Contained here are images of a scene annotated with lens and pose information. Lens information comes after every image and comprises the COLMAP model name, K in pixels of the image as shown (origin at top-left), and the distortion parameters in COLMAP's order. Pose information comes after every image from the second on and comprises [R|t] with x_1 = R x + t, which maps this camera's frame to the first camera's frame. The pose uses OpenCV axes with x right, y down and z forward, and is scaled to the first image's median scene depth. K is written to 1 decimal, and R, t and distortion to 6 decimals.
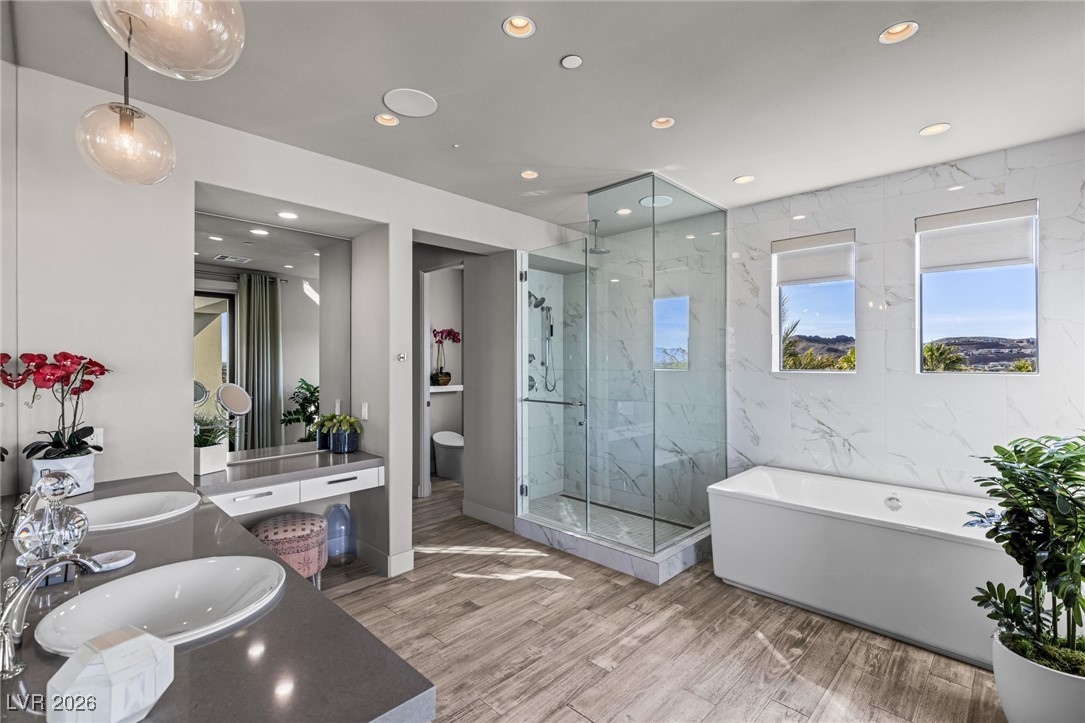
lens RADIAL K [[480.7, 0, 547.3], [0, 480.7, 364.3], [0, 0, 1]] dist [0.002308, -0.000363]
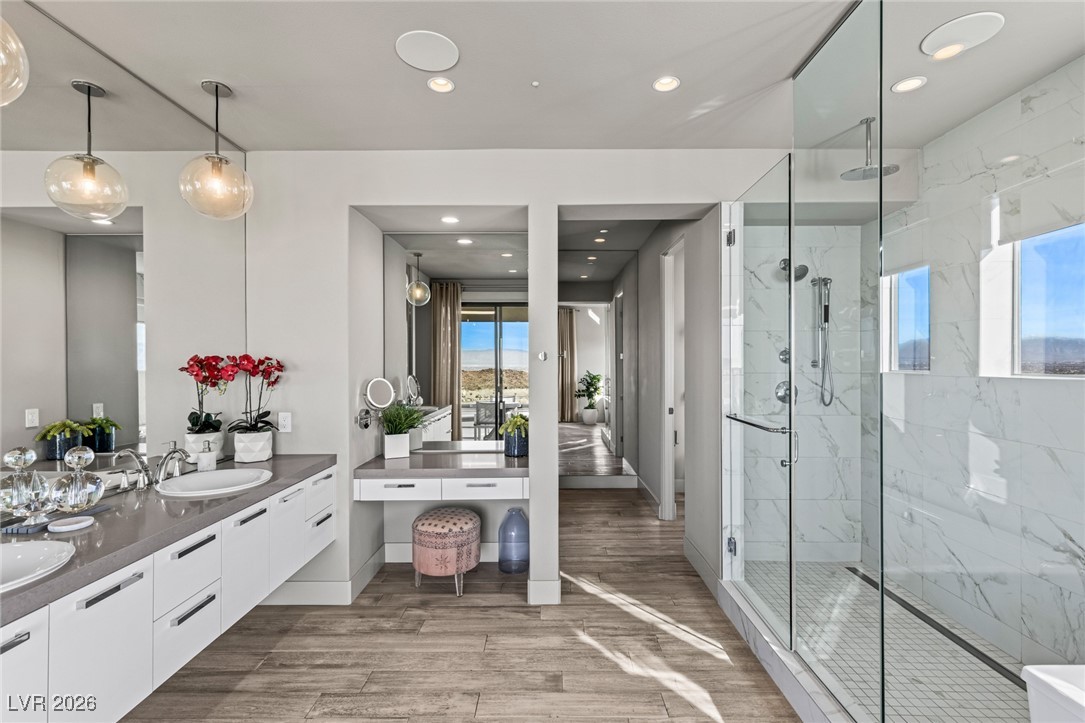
lens RADIAL K [[480.7, 0, 547.3], [0, 480.7, 364.3], [0, 0, 1]] dist [0.002308, -0.000363]
pose [[0.693796, 0.005379, -0.720151, 0.310934], [-0.003391, 0.999985, 0.004202, -0.003372], [0.720163, -0.000473, 0.693804, 0.381690]]
